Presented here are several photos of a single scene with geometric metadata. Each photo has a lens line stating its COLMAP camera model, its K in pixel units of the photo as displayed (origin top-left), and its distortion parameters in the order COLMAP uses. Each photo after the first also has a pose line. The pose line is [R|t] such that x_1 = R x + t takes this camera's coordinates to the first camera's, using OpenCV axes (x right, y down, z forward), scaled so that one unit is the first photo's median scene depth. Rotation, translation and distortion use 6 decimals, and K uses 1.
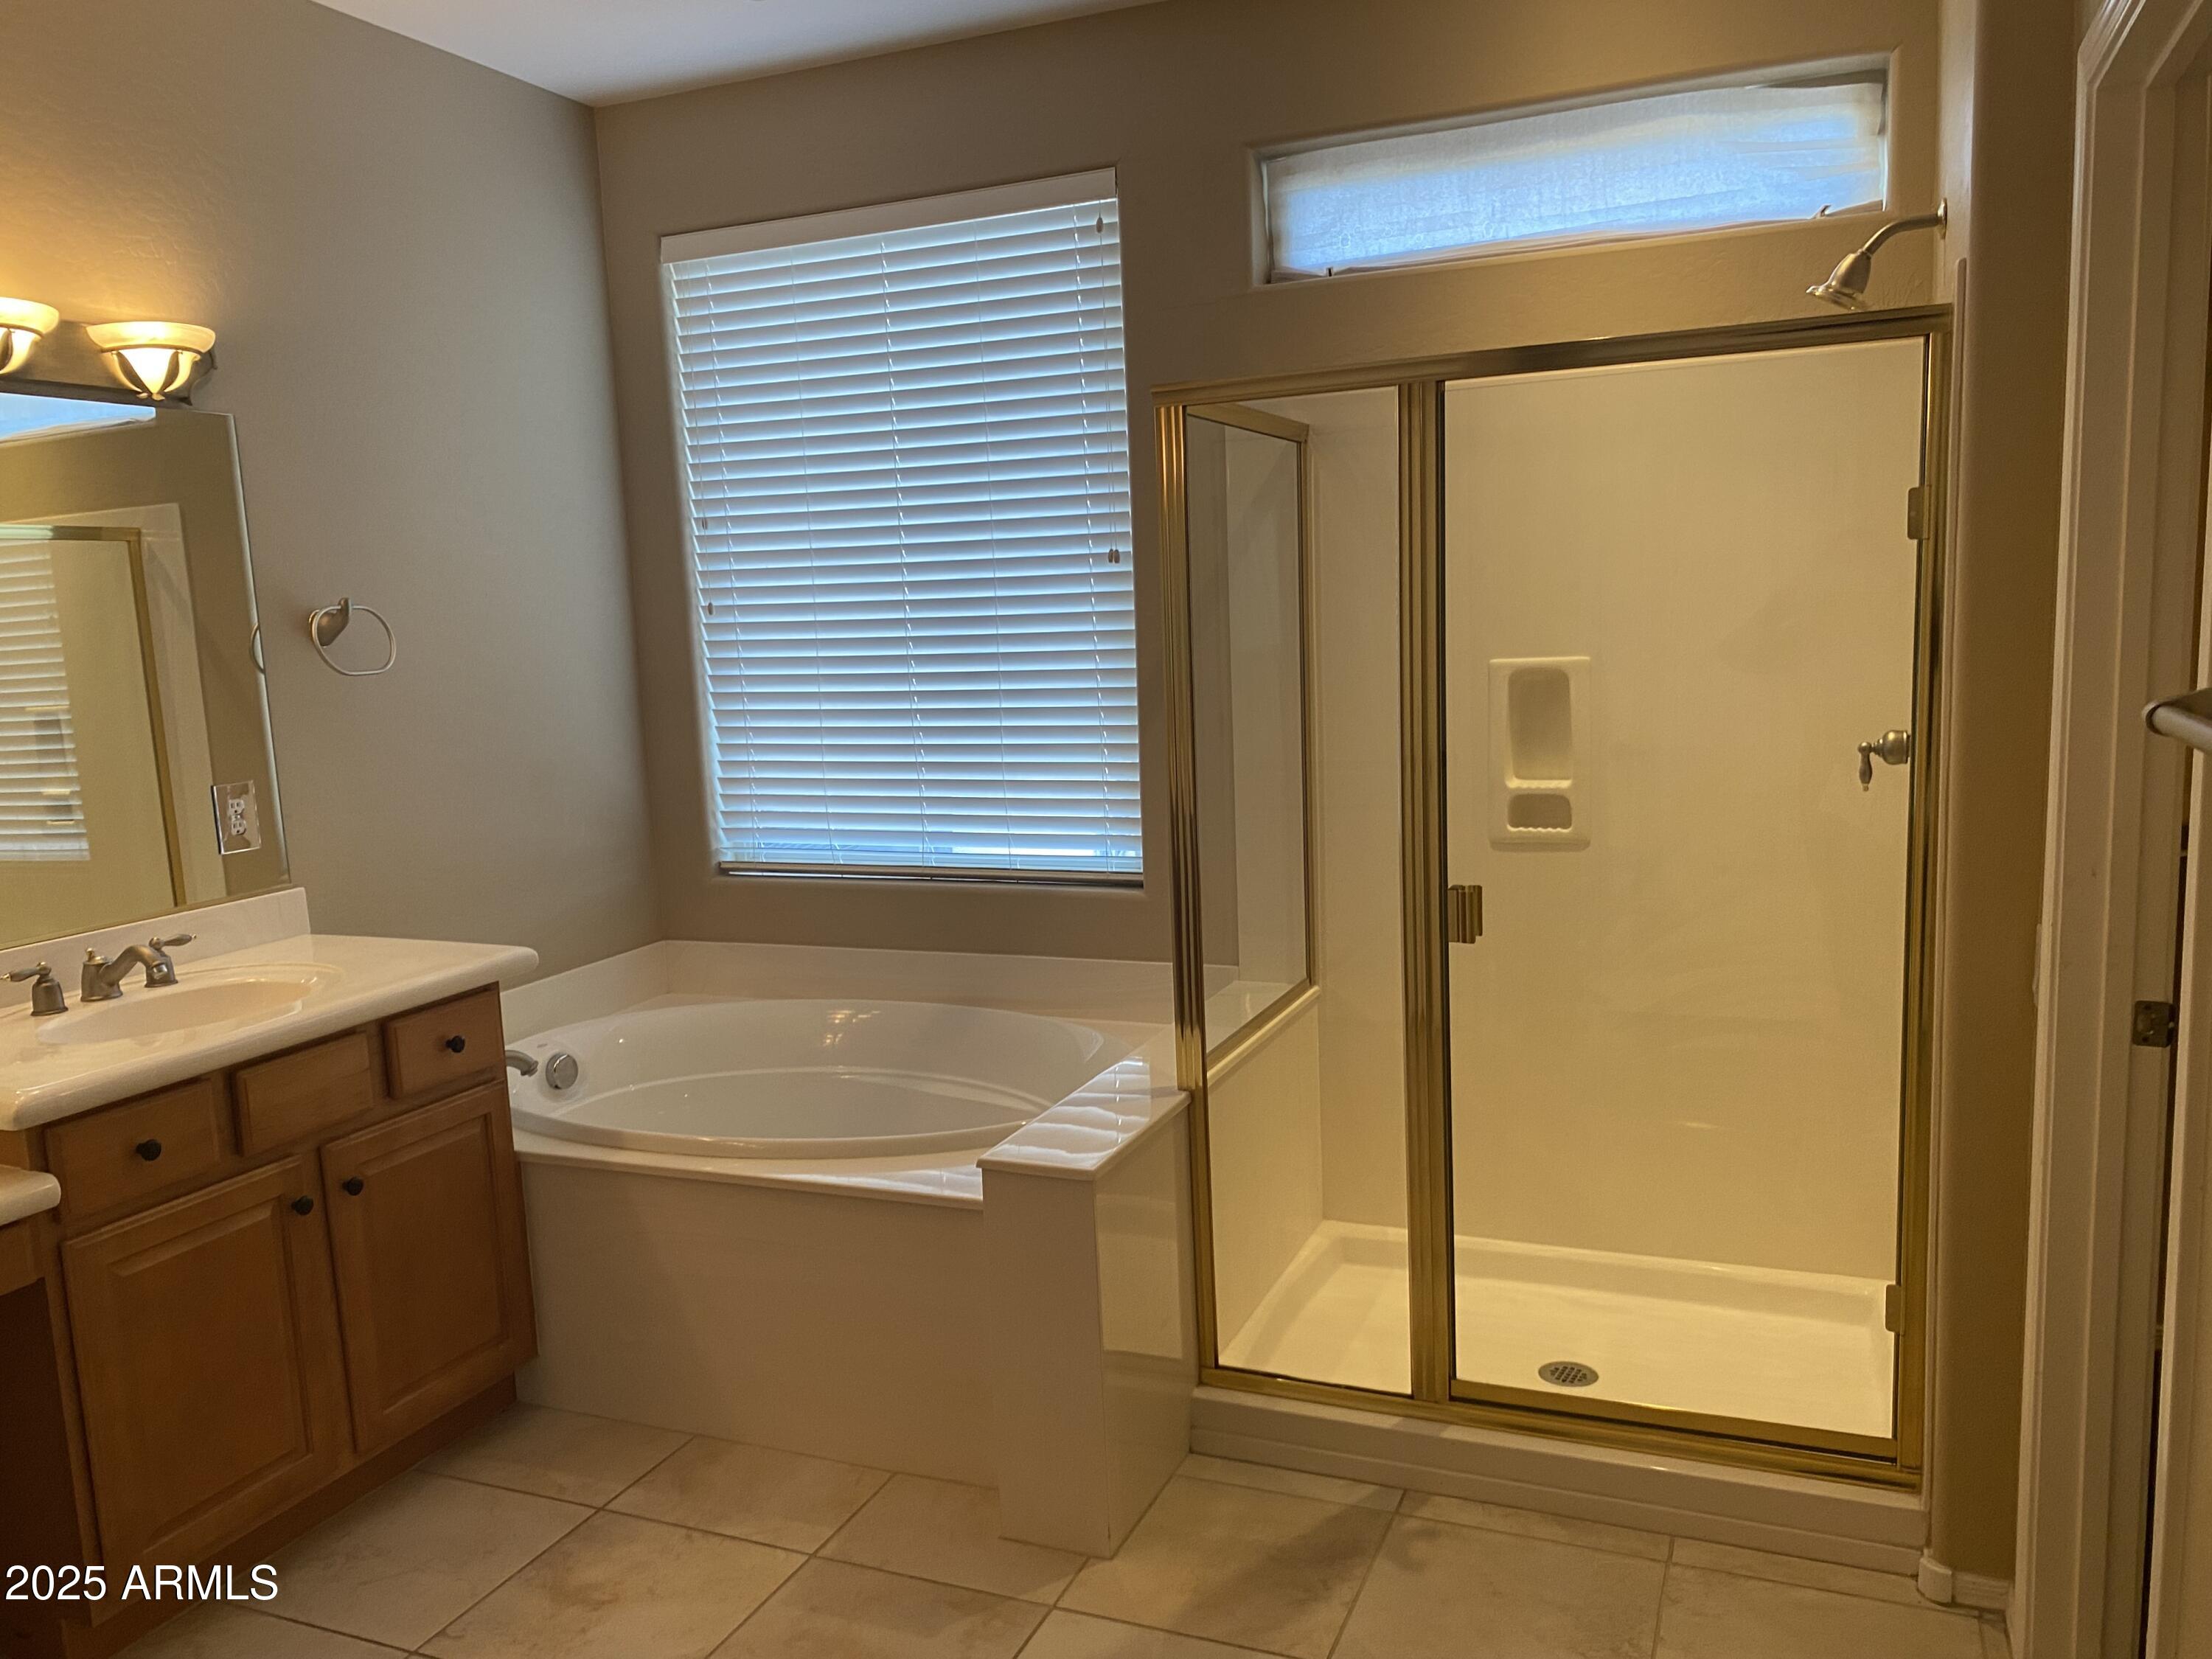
lens RADIAL K [[1661.2, 0, 1110.7], [0, 1661.2, 843.3], [0, 0, 1]] dist [0.006455, -0.021658]
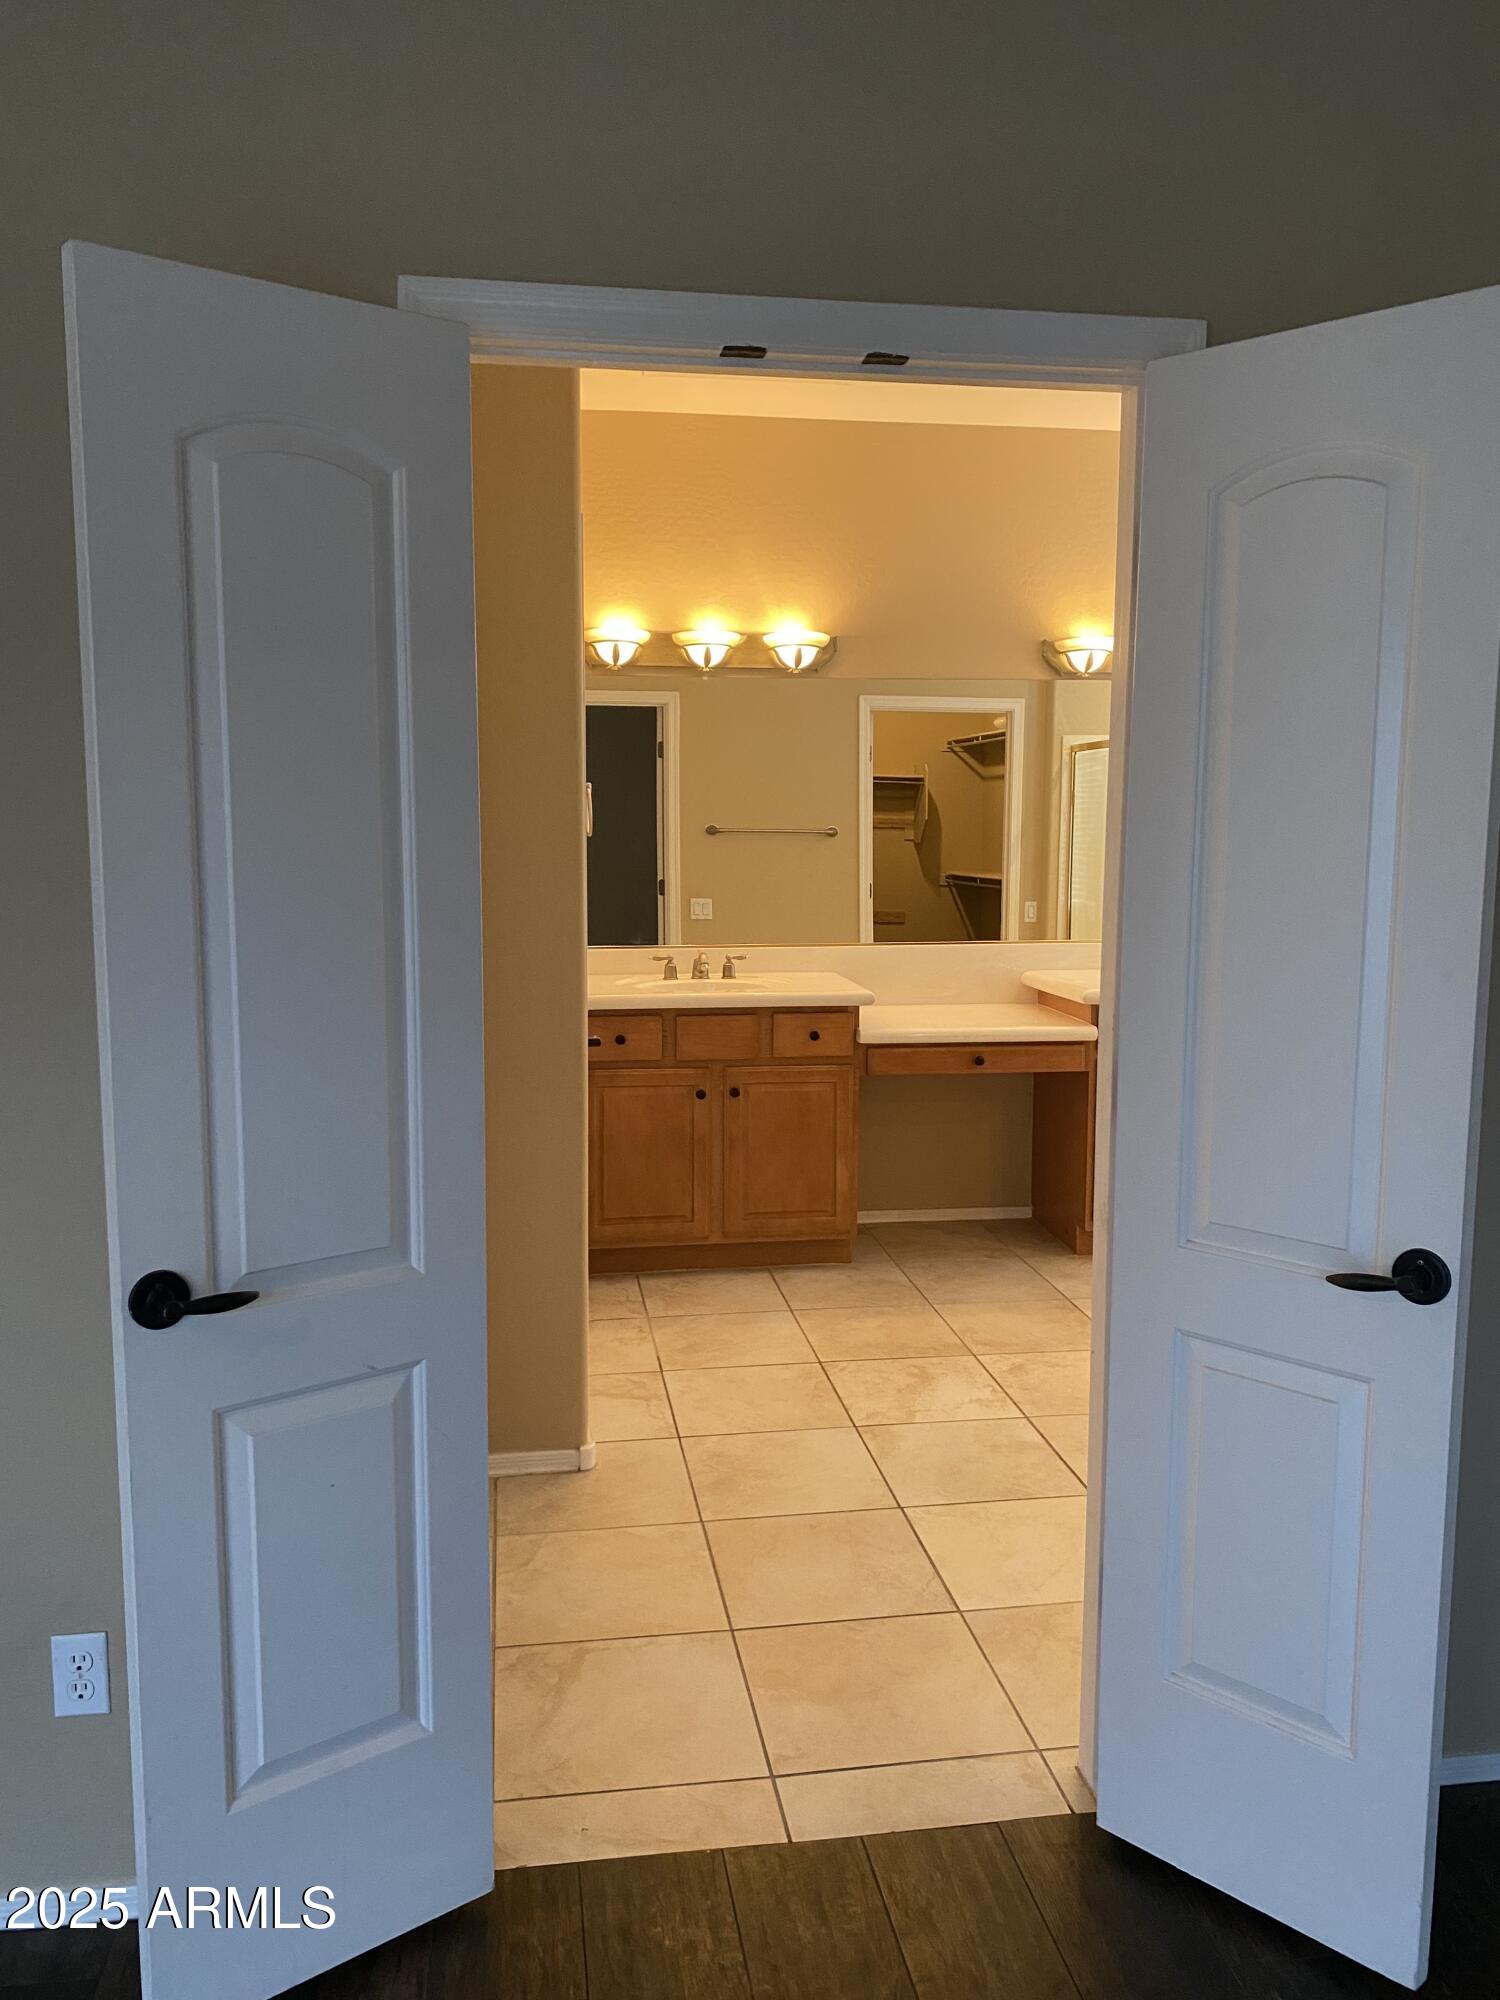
lens RADIAL K [[1502.0, 0, 749.8], [0, 1502.0, 989.5], [0, 0, 1]] dist [0.006455, -0.021658]
pose [[0.520408, 0.146501, -0.841257, 0.911629], [-0.150885, 0.985448, 0.078273, -0.042534], [0.840482, 0.086200, 0.534939, 0.087780]]
